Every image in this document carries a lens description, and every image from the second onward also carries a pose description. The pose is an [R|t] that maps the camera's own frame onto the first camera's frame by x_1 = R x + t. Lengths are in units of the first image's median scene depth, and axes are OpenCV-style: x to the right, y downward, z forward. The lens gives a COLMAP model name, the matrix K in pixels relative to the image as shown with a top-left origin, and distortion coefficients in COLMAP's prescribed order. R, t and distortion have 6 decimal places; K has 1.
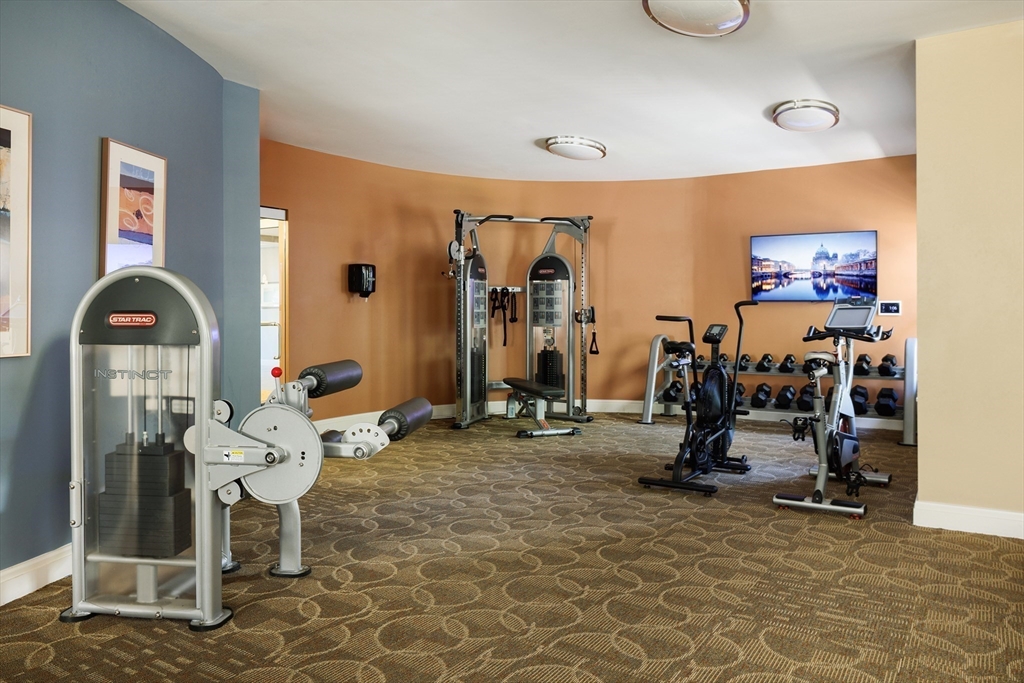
lens RADIAL K [[747.2, 0, 511.7], [0, 747.2, 312.1], [0, 0, 1]] dist [-0.000476, -0.001095]
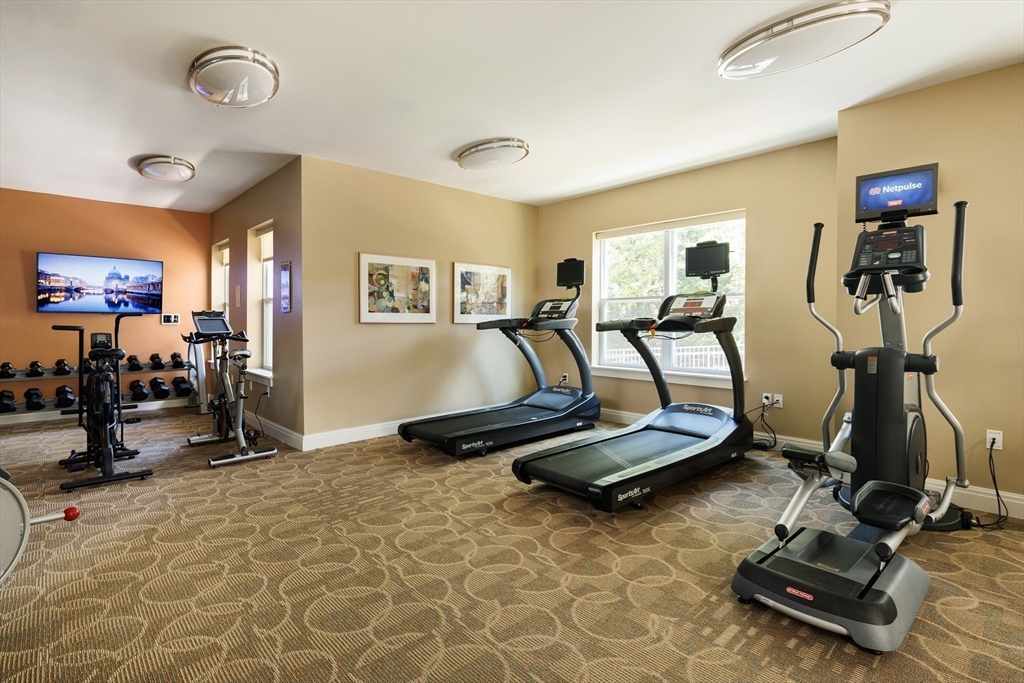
lens RADIAL K [[504.4, 0, 511.8], [0, 504.4, 319.4], [0, 0, 1]] dist [-0.001062, -0.000735]
pose [[0.216751, 0.004793, 0.976215, -0.261263], [0.001867, 0.999984, -0.005324, 0.001621], [-0.976225, 0.002977, 0.216739, 0.184325]]
